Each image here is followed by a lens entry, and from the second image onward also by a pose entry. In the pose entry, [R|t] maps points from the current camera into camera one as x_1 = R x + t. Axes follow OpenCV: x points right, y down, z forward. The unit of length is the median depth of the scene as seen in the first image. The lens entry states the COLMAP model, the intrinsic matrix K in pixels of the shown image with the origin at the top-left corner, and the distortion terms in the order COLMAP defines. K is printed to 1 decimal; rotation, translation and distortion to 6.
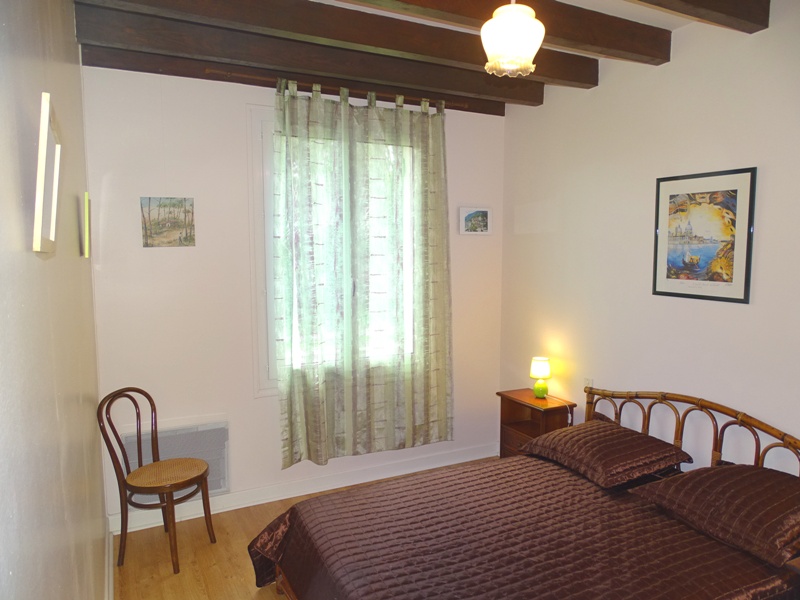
lens RADIAL K [[567.5, 0, 400.0], [0, 567.5, 300.0], [0, 0, 1]] dist [-0.005869, -0.004595]
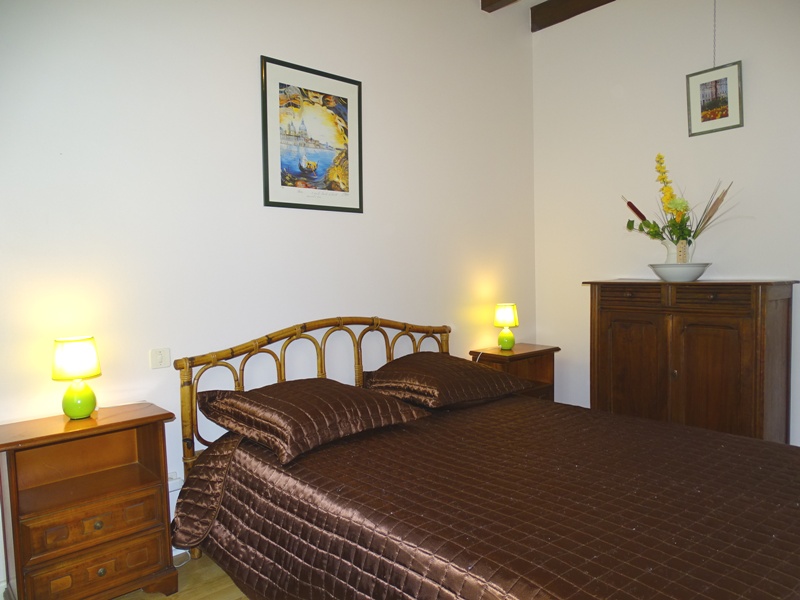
lens RADIAL K [[567.5, 0, 400.0], [0, 567.5, 300.0], [0, 0, 1]] dist [-0.005869, -0.004595]
pose [[-0.259366, -0.057218, 0.964083, -0.393967], [0.105035, 0.990651, 0.087052, 0.076385], [-0.960051, 0.123840, -0.250931, 1.131106]]
